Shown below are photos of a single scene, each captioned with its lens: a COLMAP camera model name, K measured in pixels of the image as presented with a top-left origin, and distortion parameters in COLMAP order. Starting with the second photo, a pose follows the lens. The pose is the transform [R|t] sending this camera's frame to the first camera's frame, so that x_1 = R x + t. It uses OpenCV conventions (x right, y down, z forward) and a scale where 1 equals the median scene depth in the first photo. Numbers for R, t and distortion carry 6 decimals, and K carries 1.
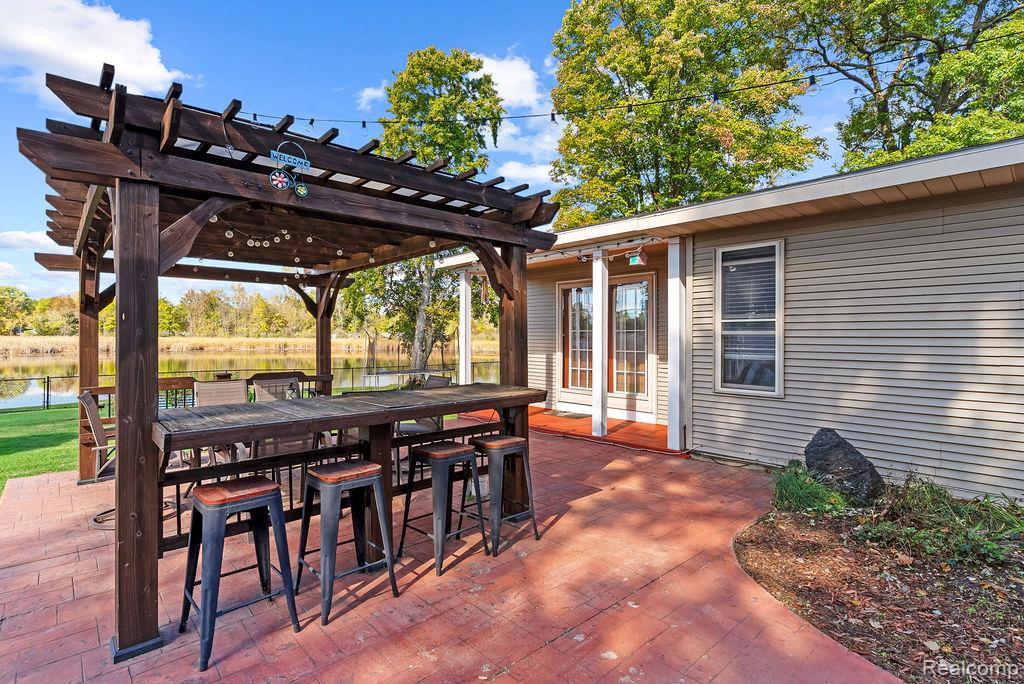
lens RADIAL K [[500.6, 0, 509.8], [0, 500.6, 339.1], [0, 0, 1]] dist [-0.009017, 0.004261]
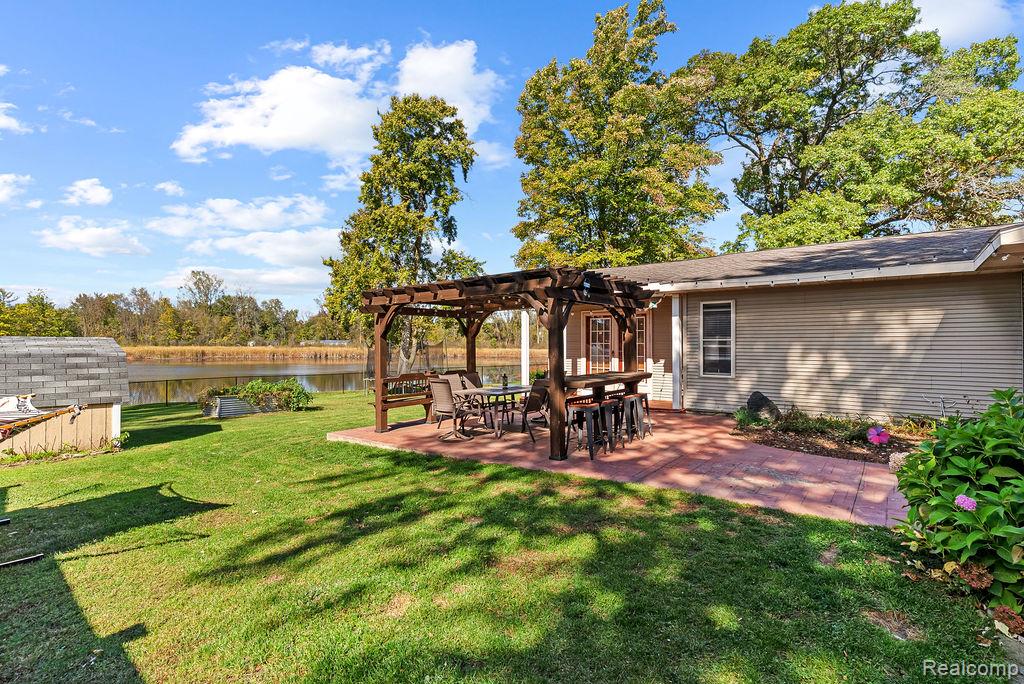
lens RADIAL K [[488.5, 0, 513.9], [0, 488.5, 343.3], [0, 0, 1]] dist [0.001389, 0.000990]
pose [[0.984737, -0.001279, 0.174043, -0.131987], [0.002389, 0.999978, -0.006168, -0.002884], [-0.174031, 0.006490, 0.984719, -0.153834]]
